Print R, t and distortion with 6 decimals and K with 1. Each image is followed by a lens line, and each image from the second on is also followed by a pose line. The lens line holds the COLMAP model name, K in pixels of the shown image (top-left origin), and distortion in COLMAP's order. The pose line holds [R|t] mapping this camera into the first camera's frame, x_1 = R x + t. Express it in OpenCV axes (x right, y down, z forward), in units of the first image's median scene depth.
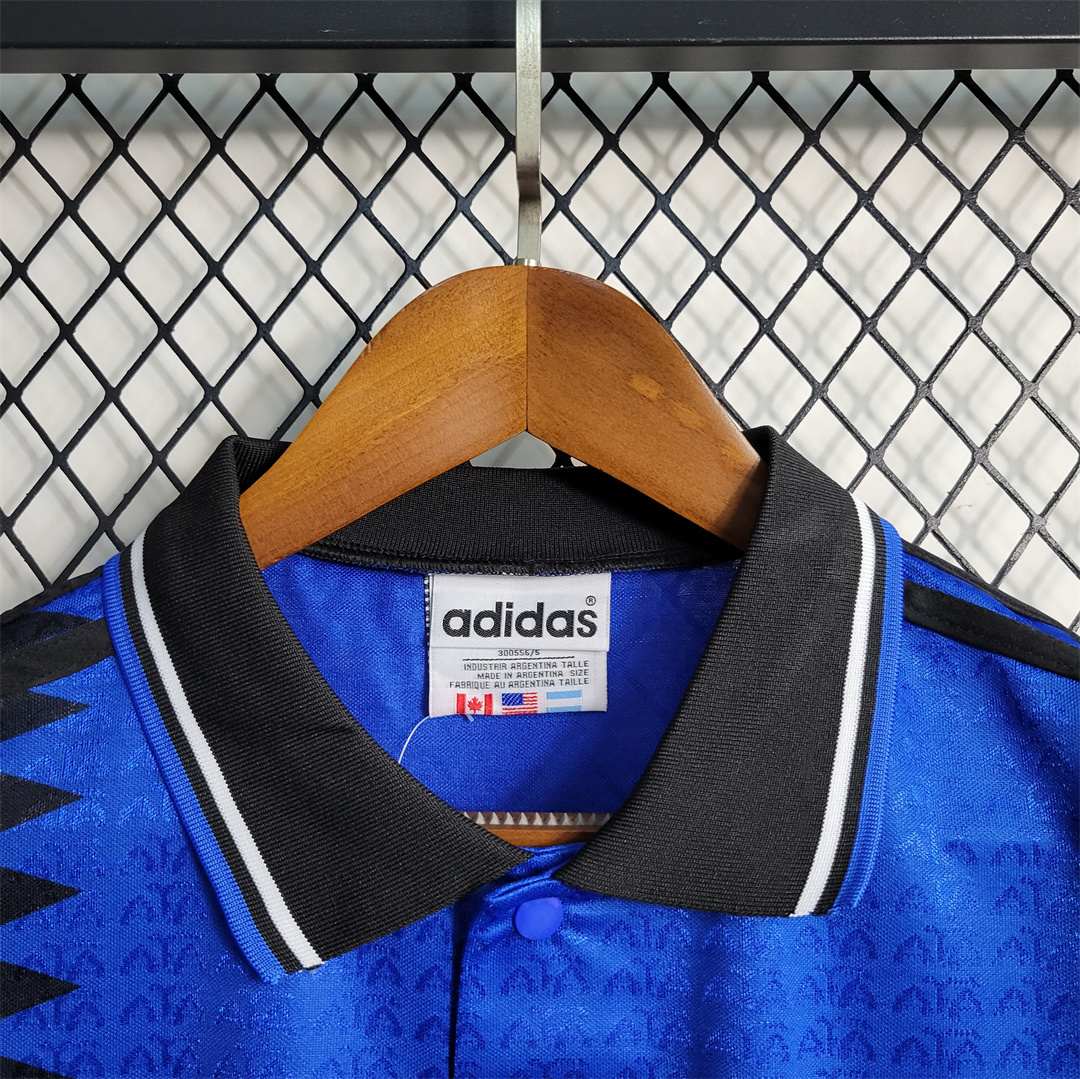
lens RADIAL K [[1047.6, 0, 540.0], [0, 1047.6, 539.5], [0, 0, 1]] dist [-0.006203, 0.005438]
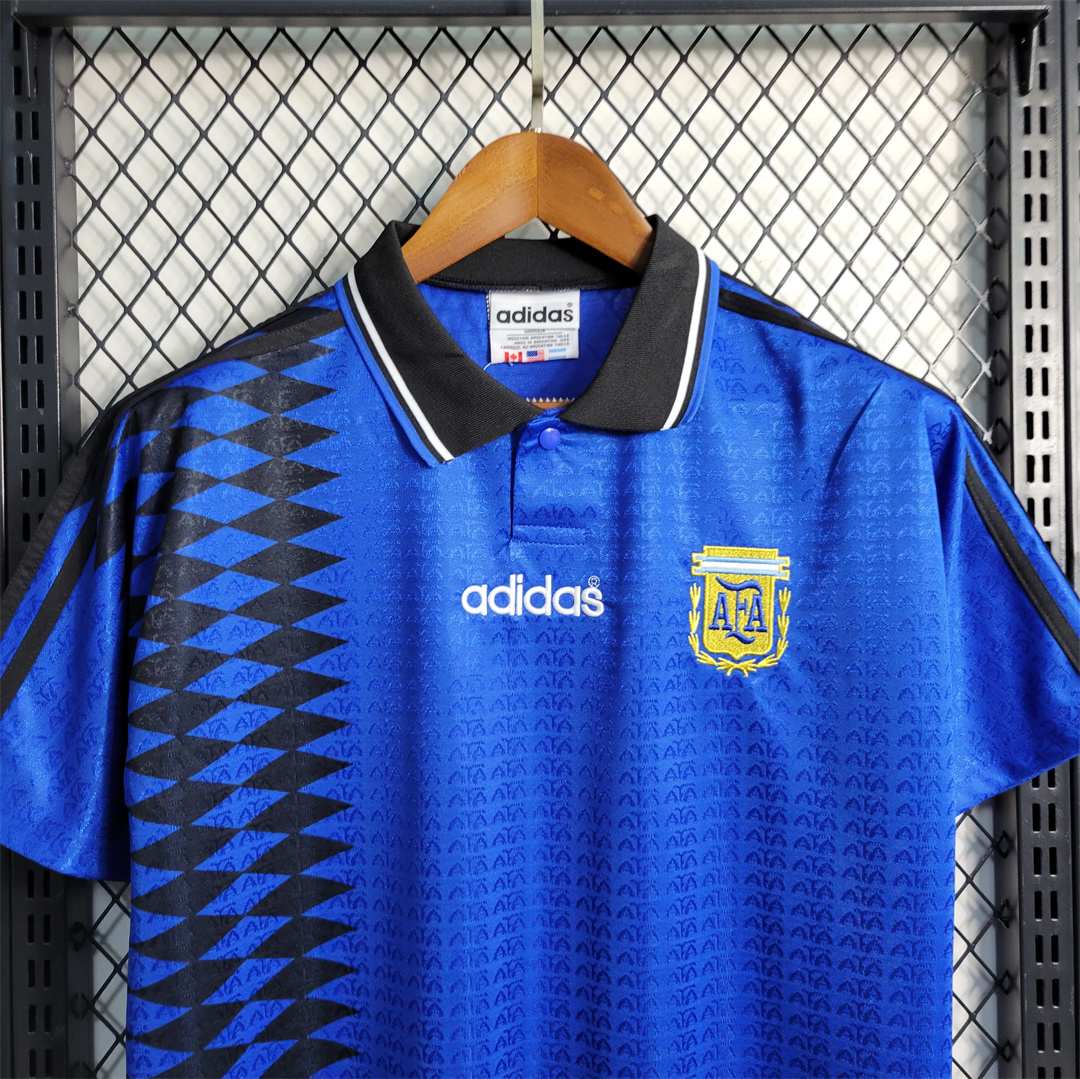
lens RADIAL K [[1047.6, 0, 540.0], [0, 1047.6, 539.5], [0, 0, 1]] dist [-0.006203, 0.005438]
pose [[0.998984, -0.021243, 0.039756, -0.098967], [0.015779, 0.990988, 0.133018, 0.238484], [-0.042223, -0.132256, 0.990316, -1.058199]]
